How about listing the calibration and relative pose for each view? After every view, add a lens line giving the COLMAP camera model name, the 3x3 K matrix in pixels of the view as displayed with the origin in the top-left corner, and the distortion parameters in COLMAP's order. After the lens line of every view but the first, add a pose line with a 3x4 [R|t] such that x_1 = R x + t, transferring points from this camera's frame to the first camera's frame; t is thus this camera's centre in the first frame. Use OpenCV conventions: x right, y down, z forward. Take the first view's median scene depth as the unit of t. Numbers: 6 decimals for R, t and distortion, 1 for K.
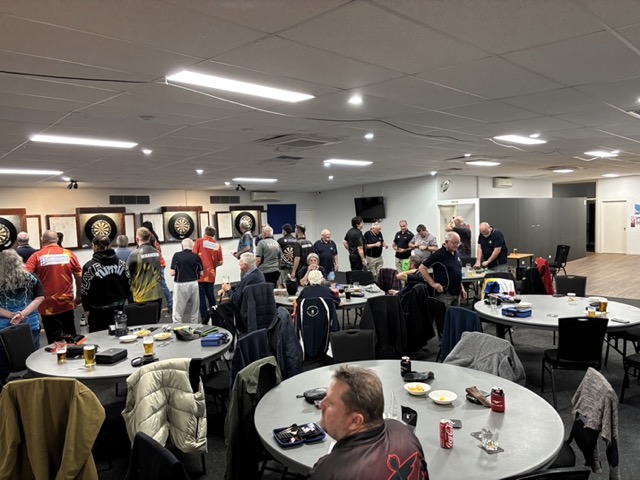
lens RADIAL K [[476.0, 0, 317.6], [0, 476.0, 249.0], [0, 0, 1]] dist [0.032107, -0.039753]
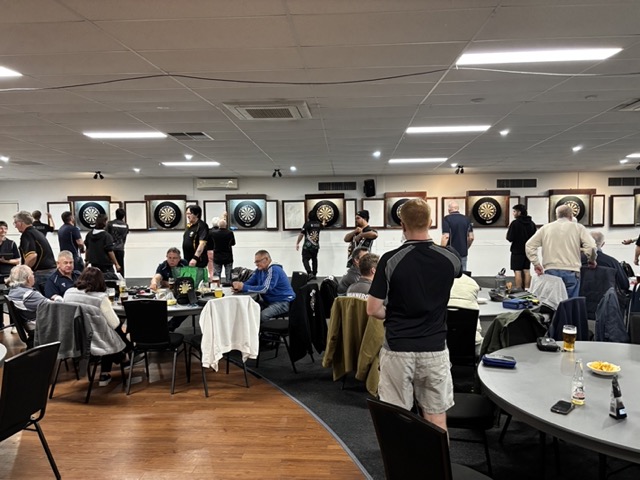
lens RADIAL K [[476.0, 0, 321.6], [0, 476.0, 238.1], [0, 0, 1]] dist [0.032107, -0.039753]
pose [[0.668276, 0.060852, -0.741421, 0.186061], [-0.064409, 0.997639, 0.023826, 0.033794], [0.741120, 0.031831, 0.670617, -0.008937]]
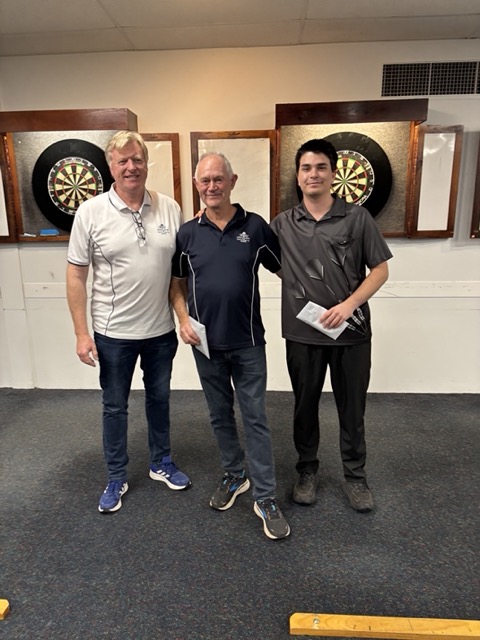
lens RADIAL K [[476.0, 0, 239.2], [0, 476.0, 321.9], [0, 0, 1]] dist [0.032107, -0.039753]
pose [[0.682239, 0.185453, -0.707218, -0.458123], [-0.064875, 0.978835, 0.194095, -0.012394], [0.728245, -0.086538, 0.679831, 1.284739]]
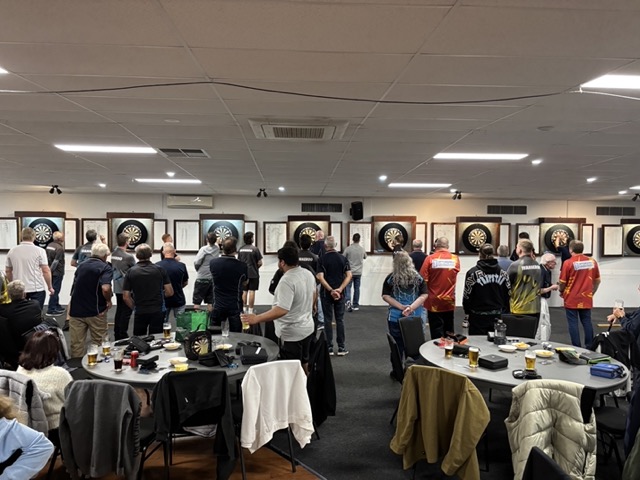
lens RADIAL K [[476.0, 0, 315.5], [0, 476.0, 245.7], [0, 0, 1]] dist [0.032107, -0.039753]
pose [[0.741645, 0.065638, -0.667573, -0.026816], [-0.082666, 0.996558, 0.006146, -0.001219], [0.665679, 0.050628, 0.744519, -0.024654]]
